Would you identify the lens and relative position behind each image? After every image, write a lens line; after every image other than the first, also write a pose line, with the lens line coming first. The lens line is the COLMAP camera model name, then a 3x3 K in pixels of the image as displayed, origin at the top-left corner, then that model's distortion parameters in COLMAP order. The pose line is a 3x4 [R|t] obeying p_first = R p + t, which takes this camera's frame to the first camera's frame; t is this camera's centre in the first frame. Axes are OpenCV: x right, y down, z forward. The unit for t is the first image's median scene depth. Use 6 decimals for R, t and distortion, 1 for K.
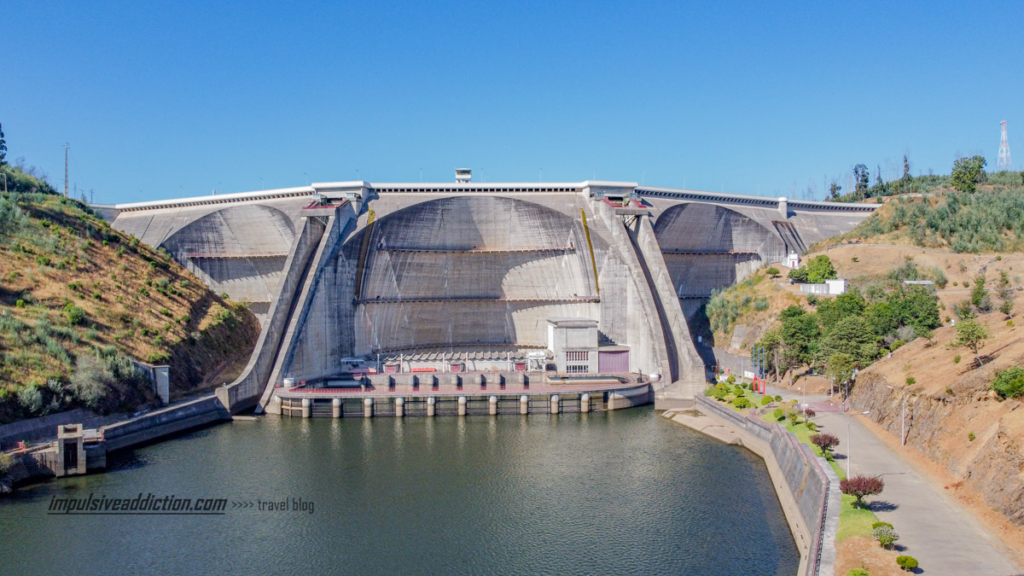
lens RADIAL K [[774.6, 0, 512.8], [0, 774.6, 288.4], [0, 0, 1]] dist [-0.030517, -0.001032]
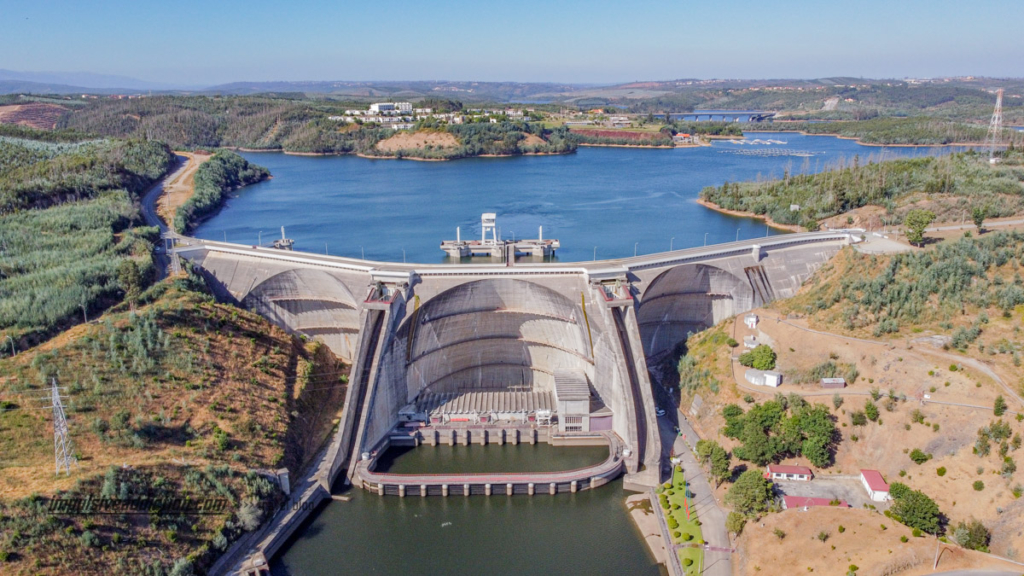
lens RADIAL K [[774.6, 0, 511.3], [0, 774.6, 287.5], [0, 0, 1]] dist [-0.030517, -0.001032]
pose [[0.999161, 0.008353, -0.040082, 0.024492], [0.001938, 0.968220, 0.250094, -0.428991], [0.040897, -0.249962, 0.967392, -0.225715]]
